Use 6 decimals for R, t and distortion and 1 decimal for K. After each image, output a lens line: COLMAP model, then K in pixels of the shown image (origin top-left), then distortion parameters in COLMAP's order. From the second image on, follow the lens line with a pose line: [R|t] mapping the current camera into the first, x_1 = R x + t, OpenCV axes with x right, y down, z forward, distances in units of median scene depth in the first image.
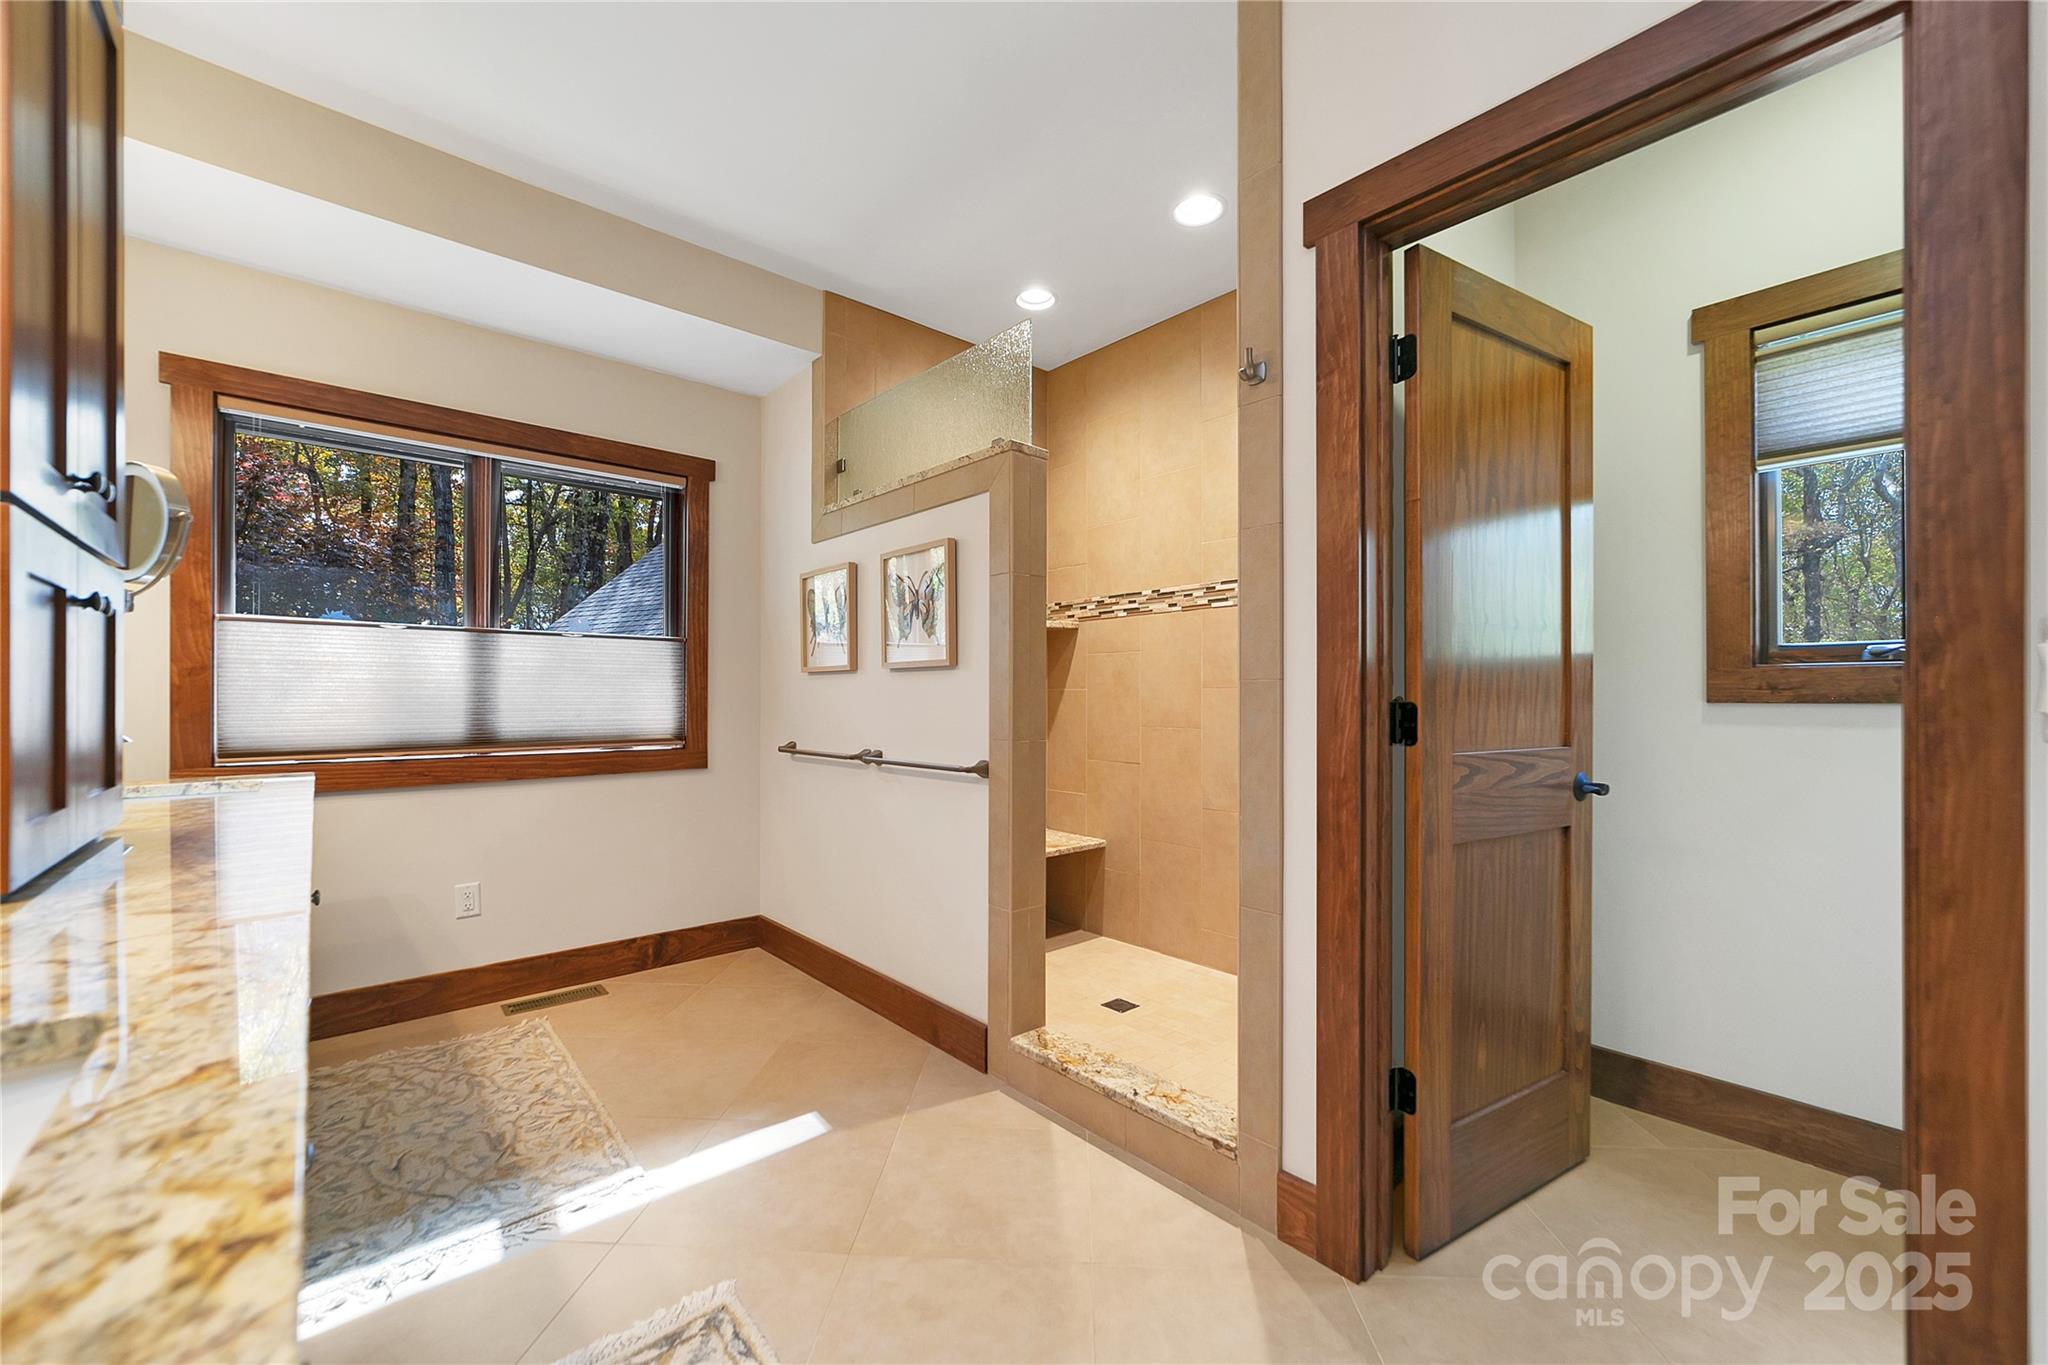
lens RADIAL K [[803.3, 0, 1033.8], [0, 803.3, 690.4], [0, 0, 1]] dist [0.015640, 0.001887]
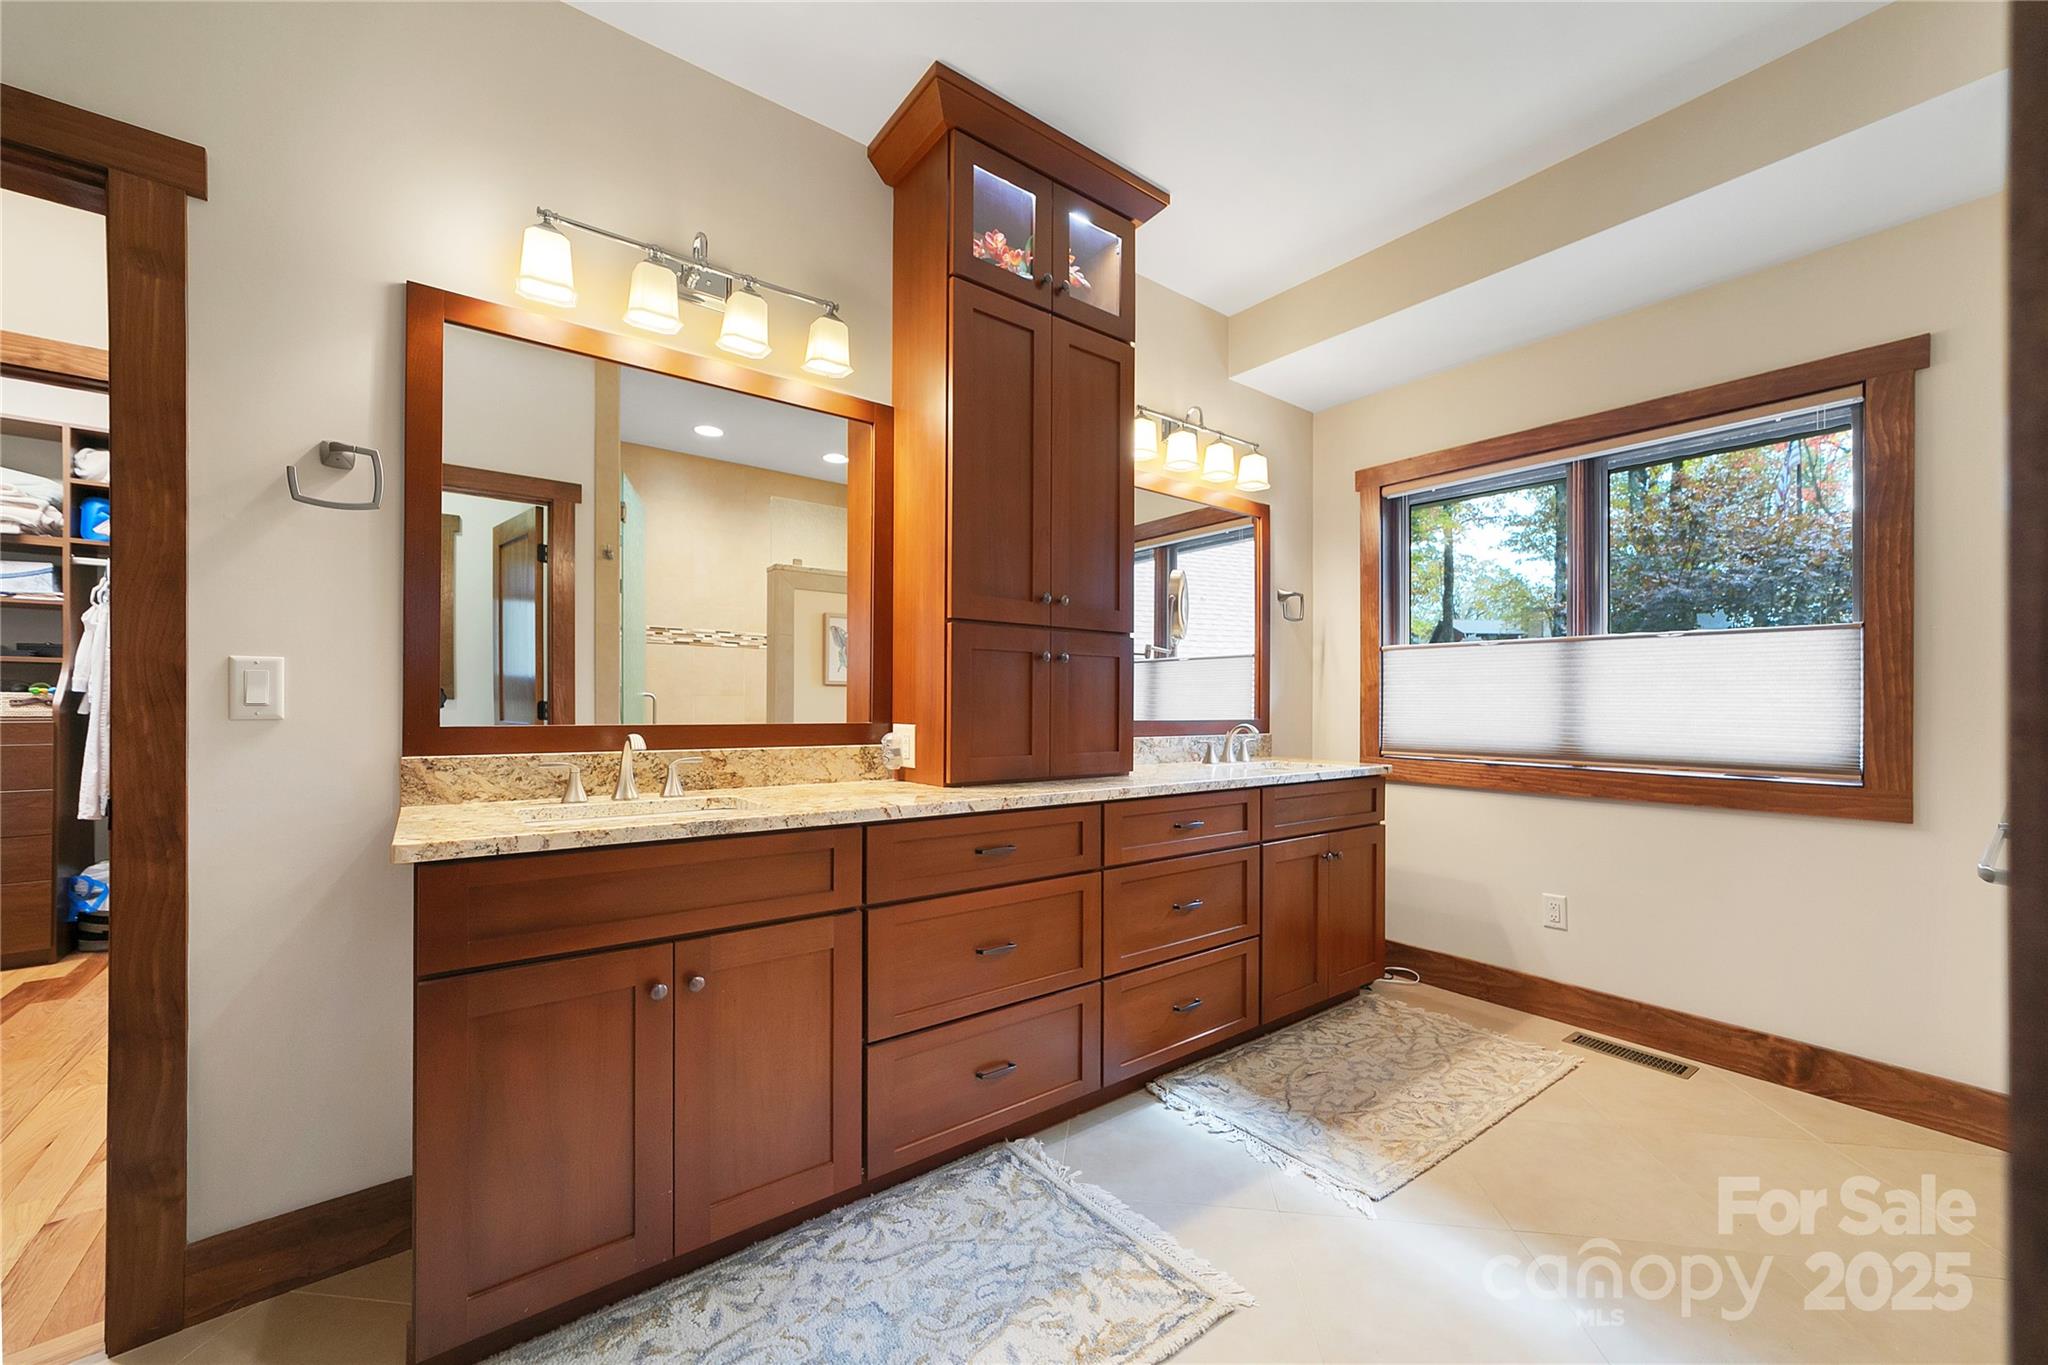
lens RADIAL K [[803.3, 0, 1035.2], [0, 803.3, 693.0], [0, 0, 1]] dist [0.015640, 0.001887]
pose [[-0.053788, -0.010736, -0.998495, 0.383061], [0.002525, 0.999938, -0.010888, -0.001157], [0.998549, -0.003107, -0.053758, 0.476372]]
